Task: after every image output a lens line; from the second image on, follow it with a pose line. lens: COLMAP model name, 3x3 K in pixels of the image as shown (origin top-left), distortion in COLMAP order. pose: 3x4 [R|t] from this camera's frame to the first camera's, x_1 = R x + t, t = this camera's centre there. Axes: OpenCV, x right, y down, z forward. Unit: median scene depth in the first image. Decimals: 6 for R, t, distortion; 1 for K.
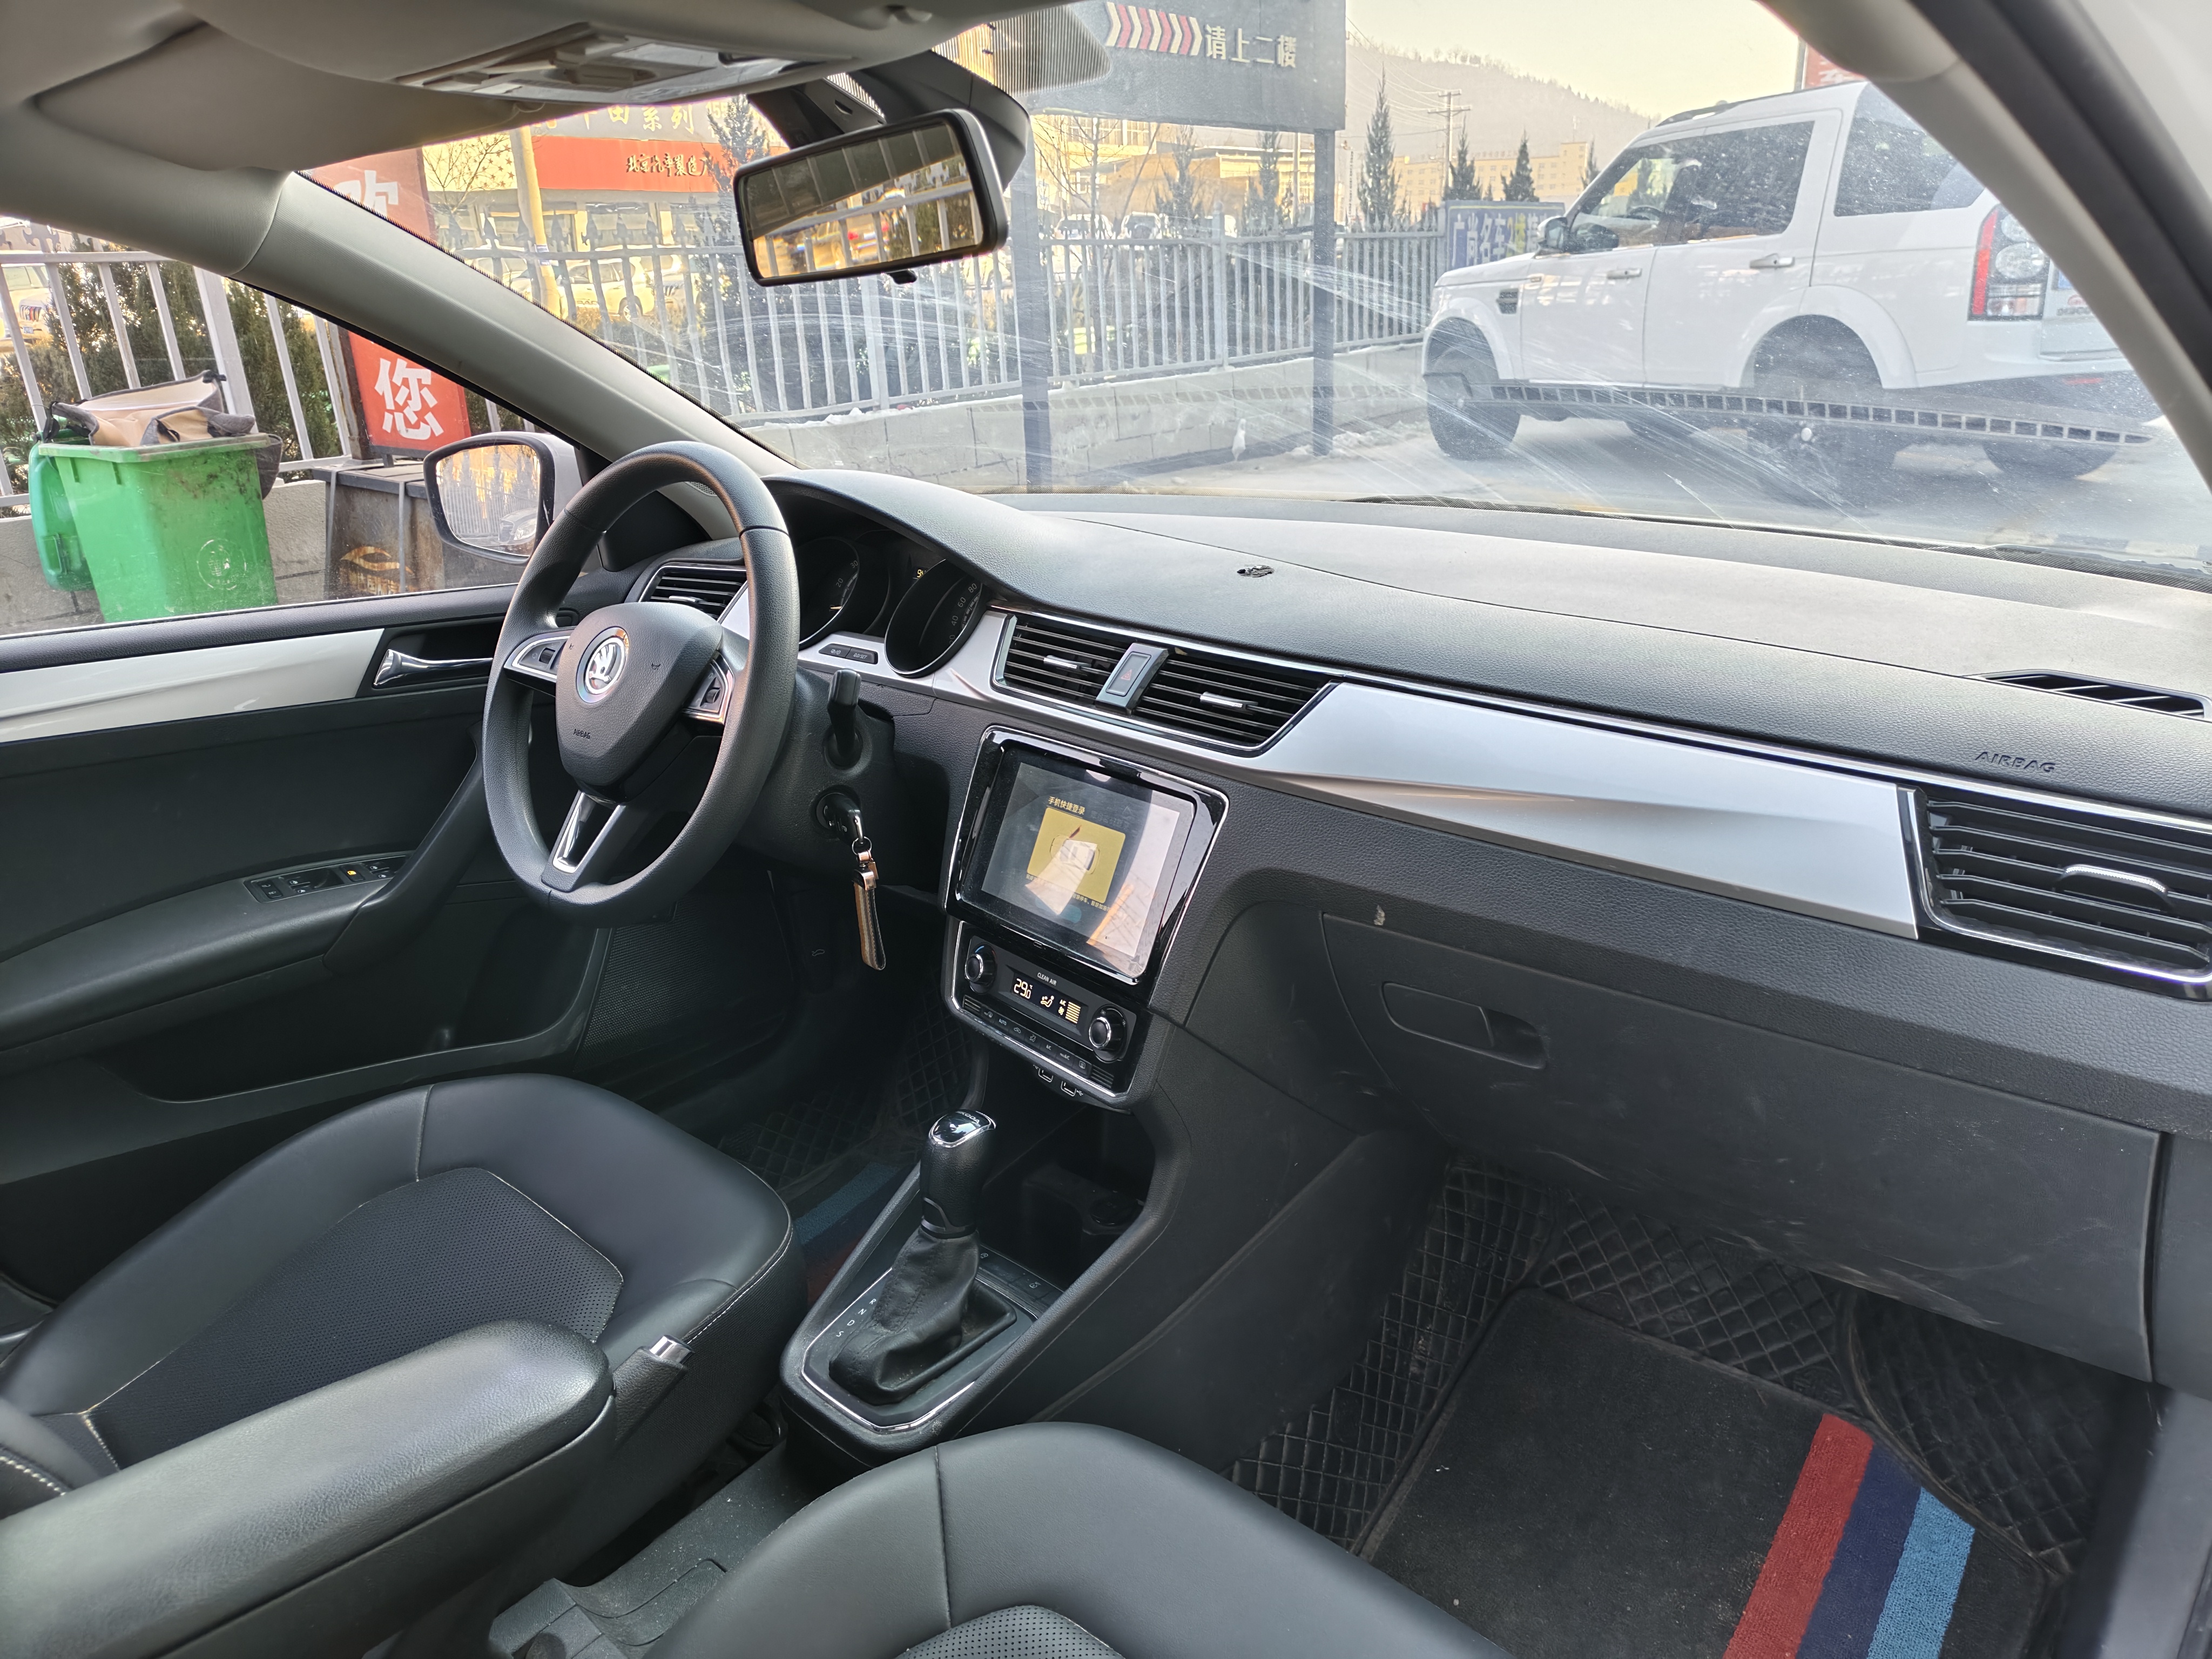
lens RADIAL K [[1510.8, 0, 1110.8], [0, 1510.8, 831.9], [0, 0, 1]] dist [0.033119, -0.029654]
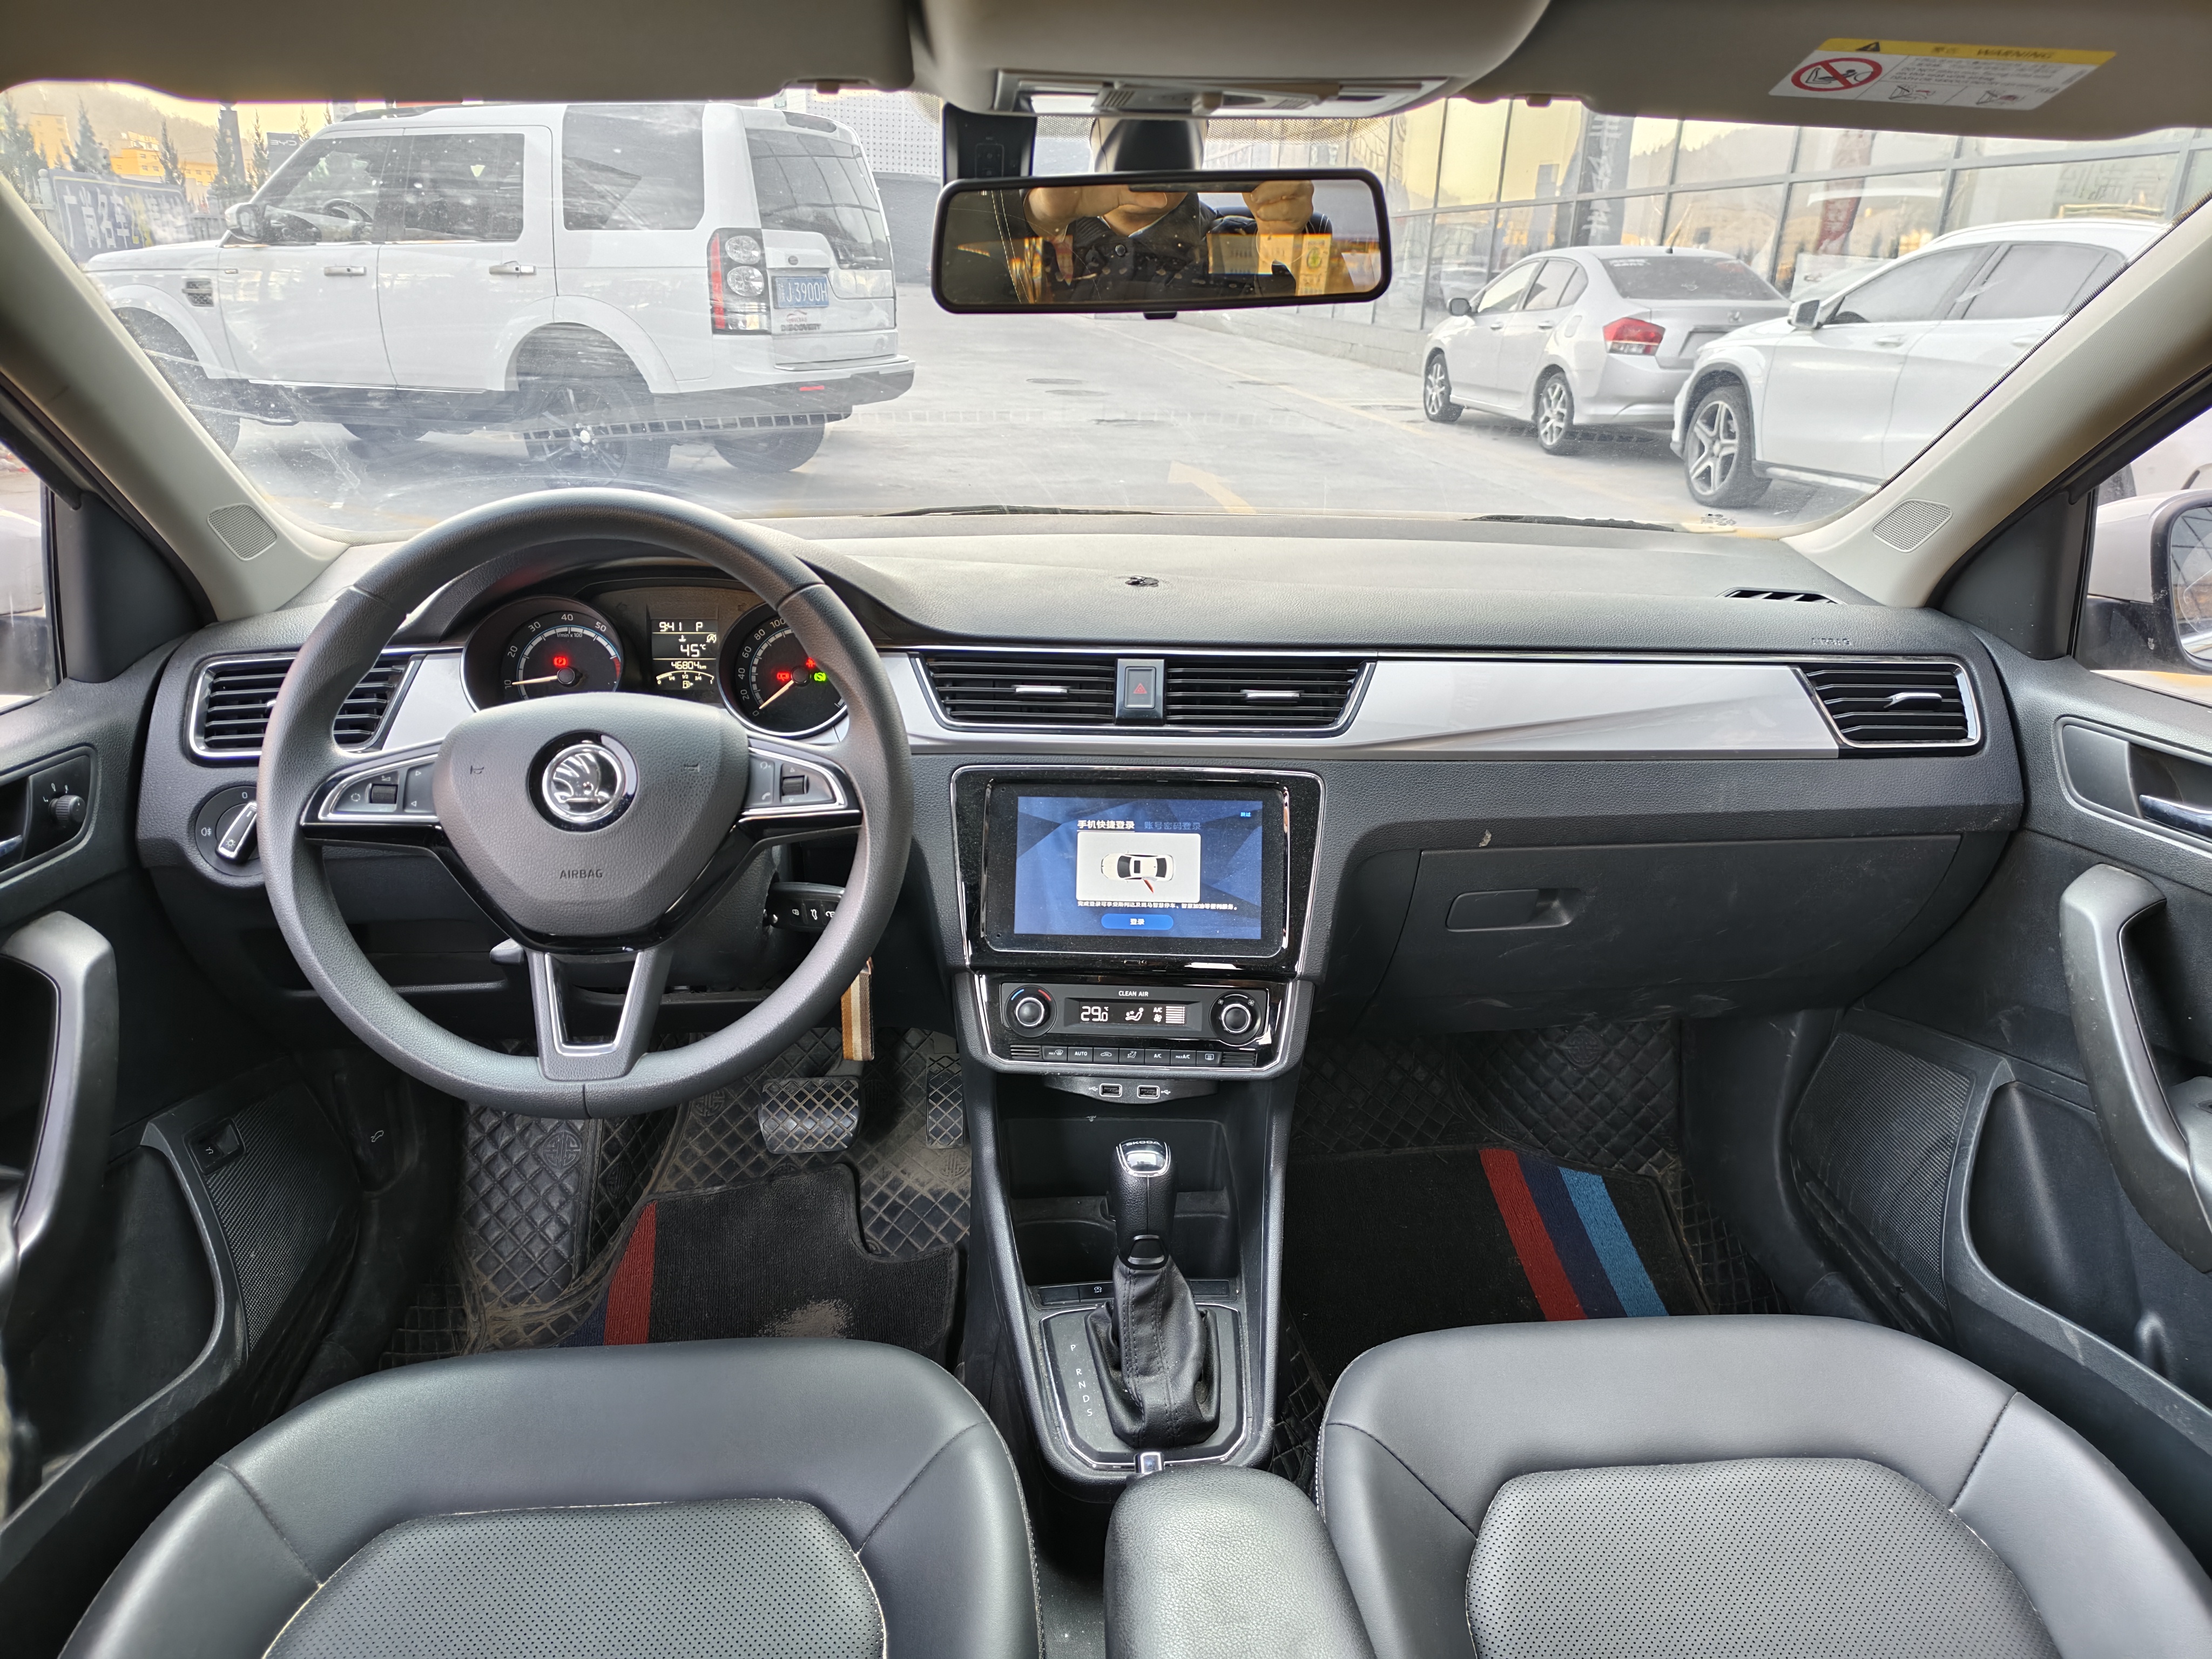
lens RADIAL K [[1510.8, 0, 1114.6], [0, 1510.8, 830.2], [0, 0, 1]] dist [0.033119, -0.029654]
pose [[0.665372, -0.207565, 0.717075, -0.105581], [0.208896, 0.973962, 0.088090, -0.014279], [-0.716688, 0.091182, 0.691407, 0.040789]]
